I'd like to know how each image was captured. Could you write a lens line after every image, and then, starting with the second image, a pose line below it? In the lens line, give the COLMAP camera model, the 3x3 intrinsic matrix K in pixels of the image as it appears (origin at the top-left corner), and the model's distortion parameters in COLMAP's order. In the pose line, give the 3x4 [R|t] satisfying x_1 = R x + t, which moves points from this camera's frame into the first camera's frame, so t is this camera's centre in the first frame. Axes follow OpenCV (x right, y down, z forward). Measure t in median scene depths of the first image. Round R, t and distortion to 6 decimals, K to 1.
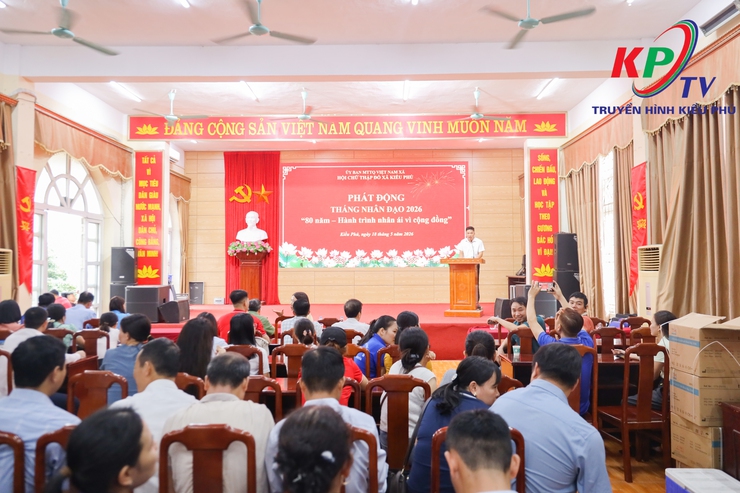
lens RADIAL K [[541.4, 0, 370.3], [0, 541.4, 248.1], [0, 0, 1]] dist [0.002269, -0.001293]
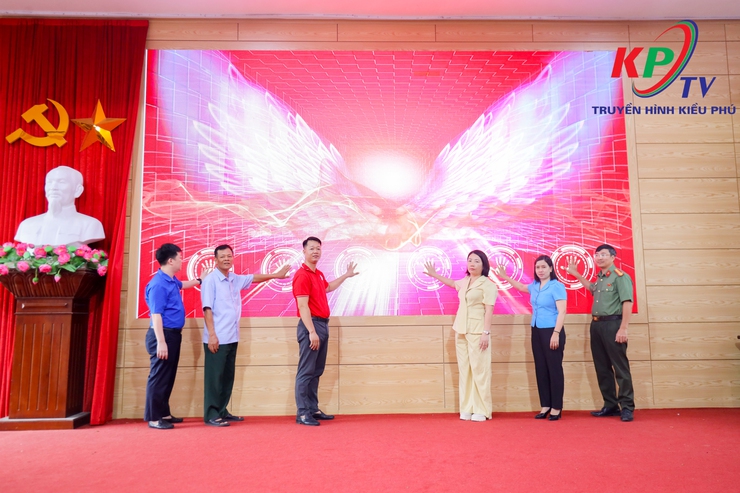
lens RADIAL K [[620.5, 0, 374.3], [0, 620.5, 243.2], [0, 0, 1]] dist [0.017762, 0.028803]
pose [[0.997507, 0.001822, 0.070544, -0.045942], [0.004527, 0.995956, -0.089729, 0.030626], [-0.070422, 0.089825, 0.993465, 0.721900]]
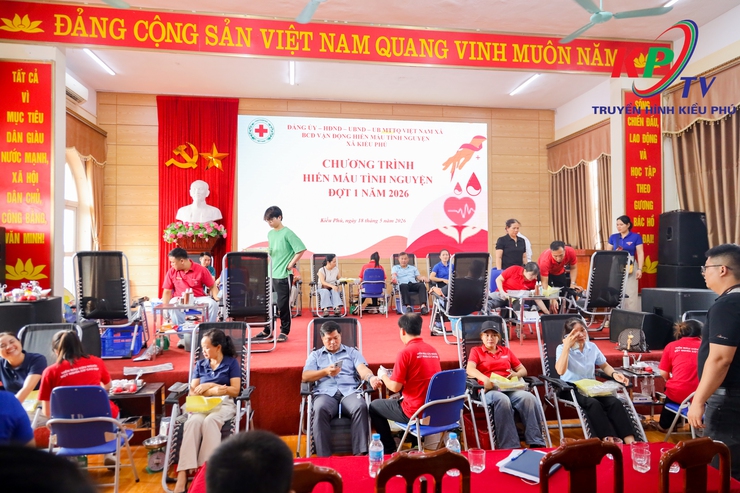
lens RADIAL K [[488.6, 0, 370.4], [0, 488.6, 245.5], [0, 0, 1]] dist [-0.000836, 0.001617]
pose [[0.986362, 0.002654, 0.164569, -0.130540], [-0.005597, 0.999833, 0.017421, 0.006652], [-0.164495, -0.018104, 0.986212, 0.420862]]
